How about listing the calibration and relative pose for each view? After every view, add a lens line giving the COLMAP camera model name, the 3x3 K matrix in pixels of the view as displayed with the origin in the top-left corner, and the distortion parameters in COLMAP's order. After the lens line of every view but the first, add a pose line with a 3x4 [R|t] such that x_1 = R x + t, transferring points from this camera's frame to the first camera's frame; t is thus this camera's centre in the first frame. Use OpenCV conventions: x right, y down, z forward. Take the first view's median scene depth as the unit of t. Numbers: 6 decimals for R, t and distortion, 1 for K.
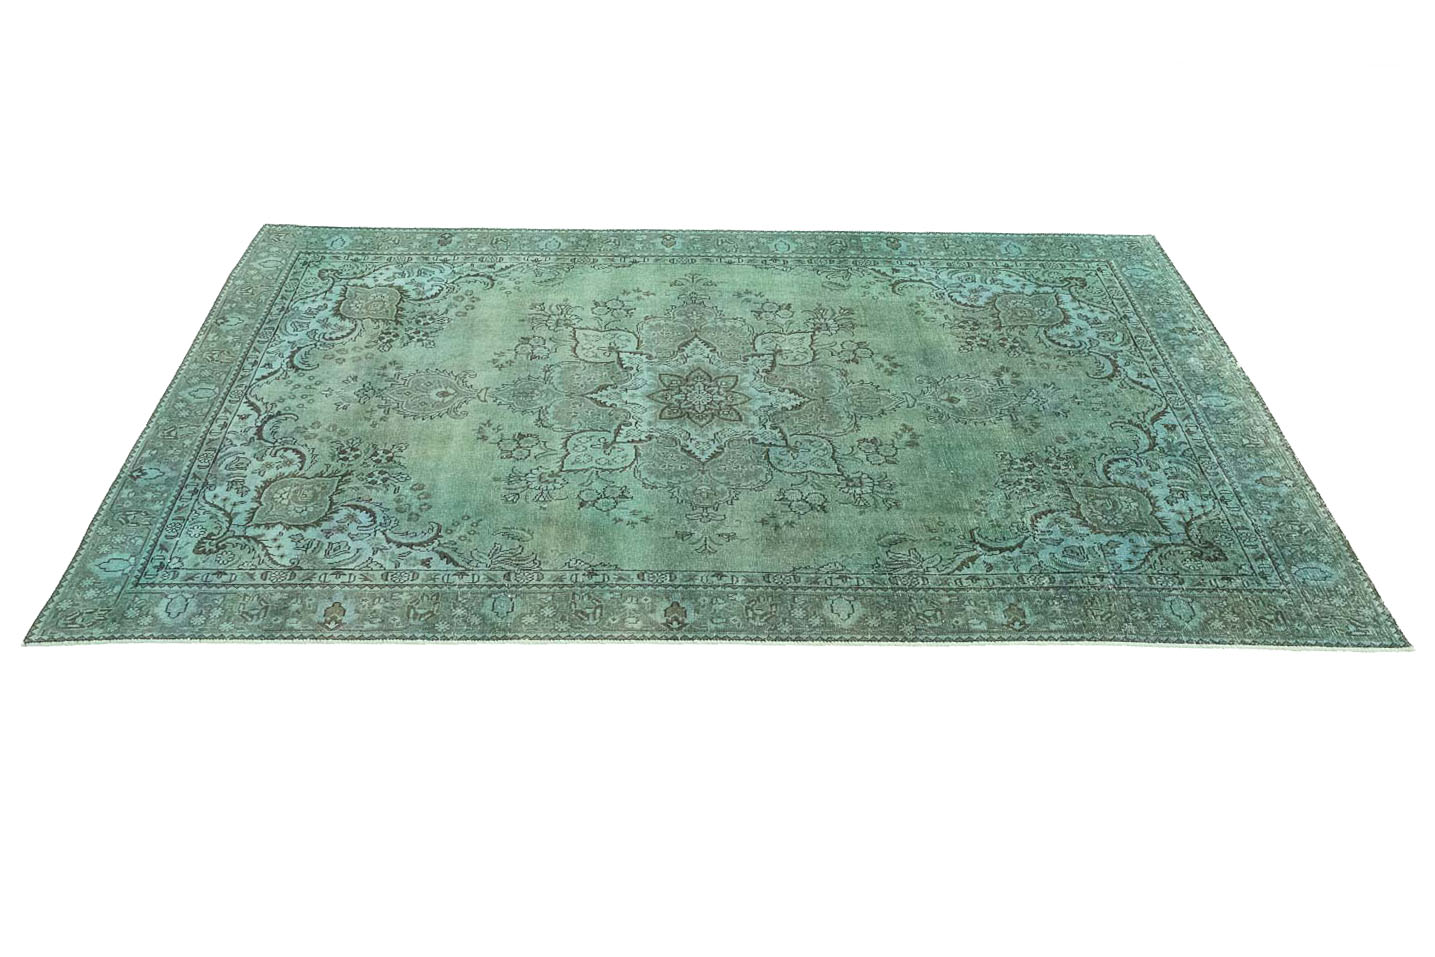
lens RADIAL K [[1273.6, 0, 702.4], [0, 1273.6, 440.9], [0, 0, 1]] dist [0.004273, -0.006546]
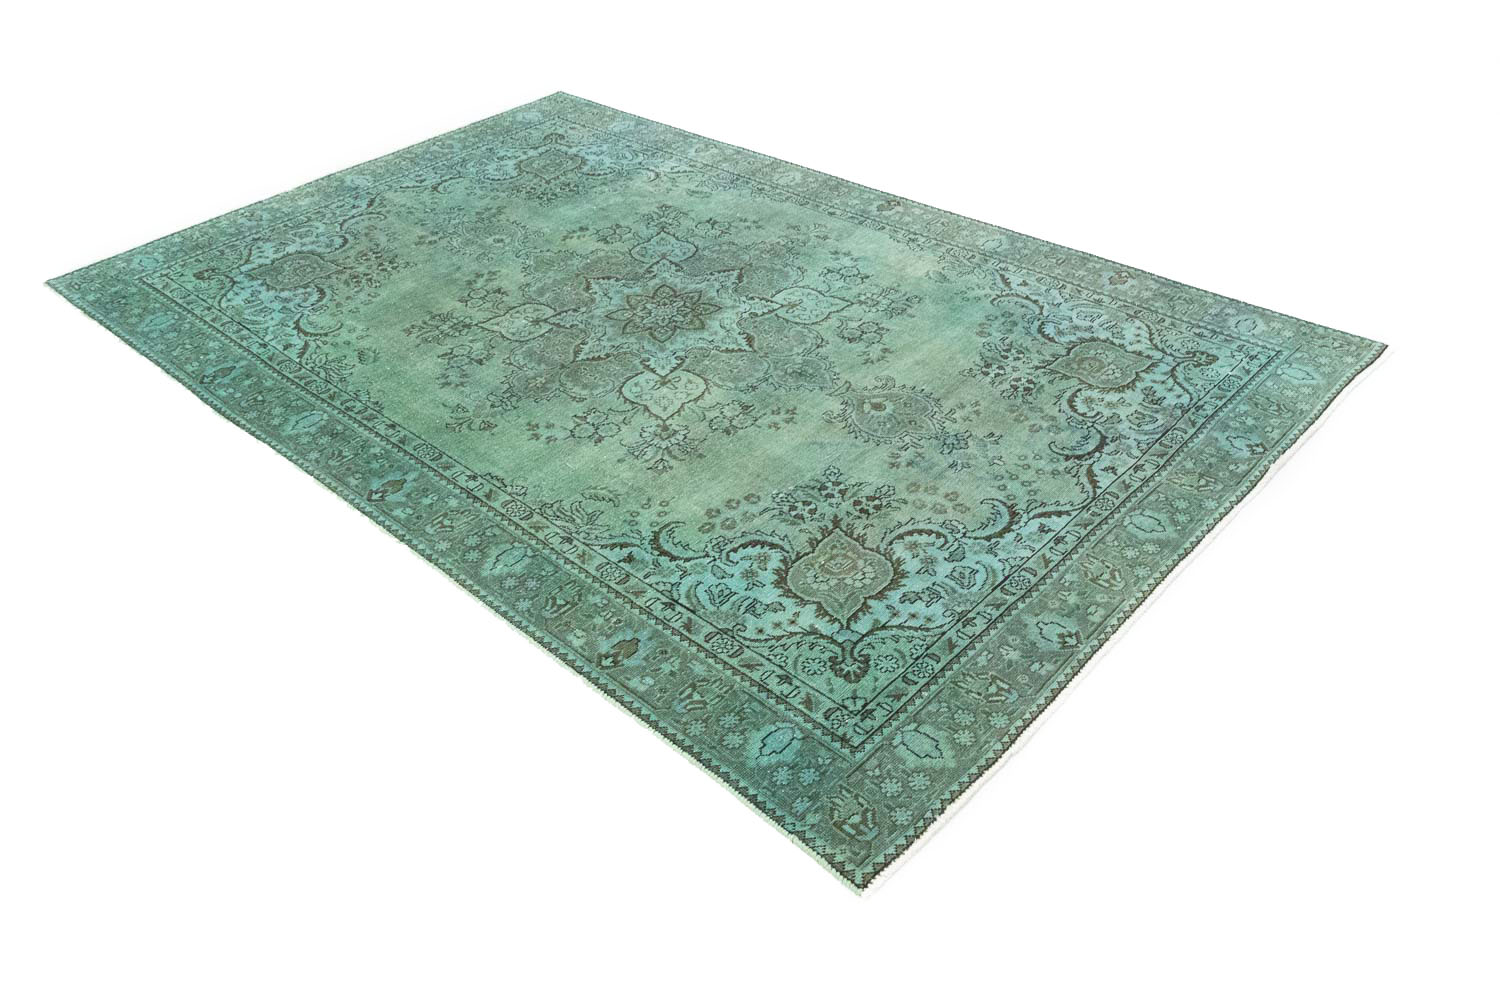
lens RADIAL K [[1247.3, 0, 733.0], [0, 1247.3, 500.4], [0, 0, 1]] dist [-0.006223, -0.000515]
pose [[-0.719226, -0.395053, 0.571531, -0.611245], [0.451378, 0.359672, 0.816635, -0.703064], [-0.528178, 0.845322, -0.080368, 1.155027]]
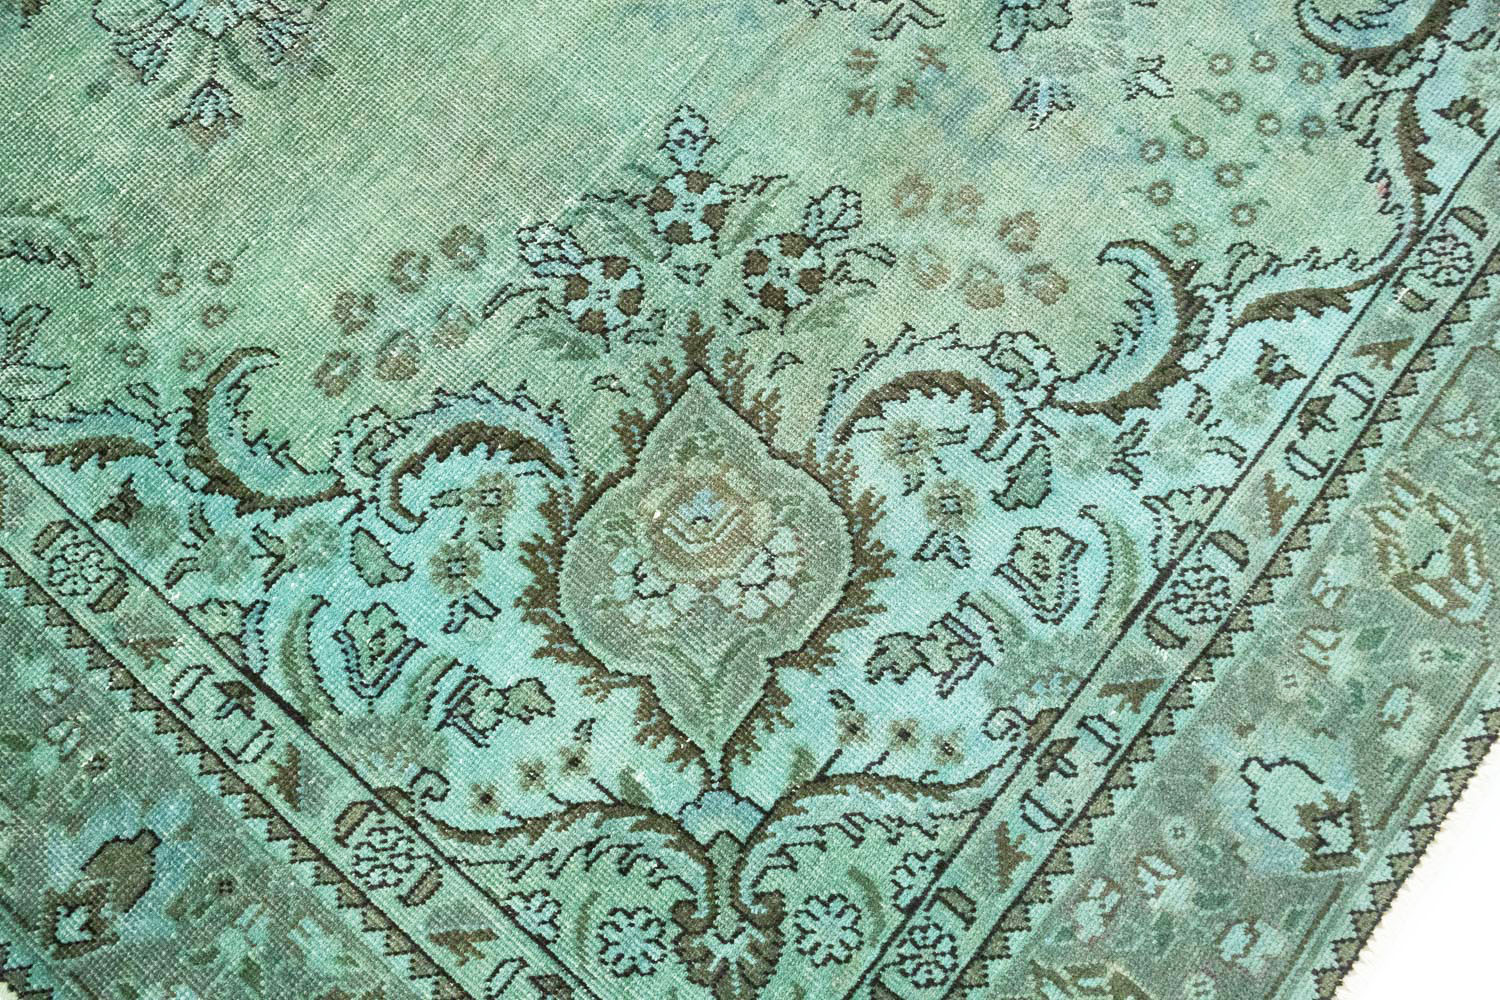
lens RADIAL K [[1331.3, 0, 734.2], [0, 1331.3, 460.7], [0, 0, 1]] dist [0.004273, -0.006546]
pose [[-0.763926, -0.616550, 0.190481, -0.328843], [0.410056, -0.235883, 0.881030, -0.339334], [-0.498268, 0.751150, 0.433017, 0.975853]]
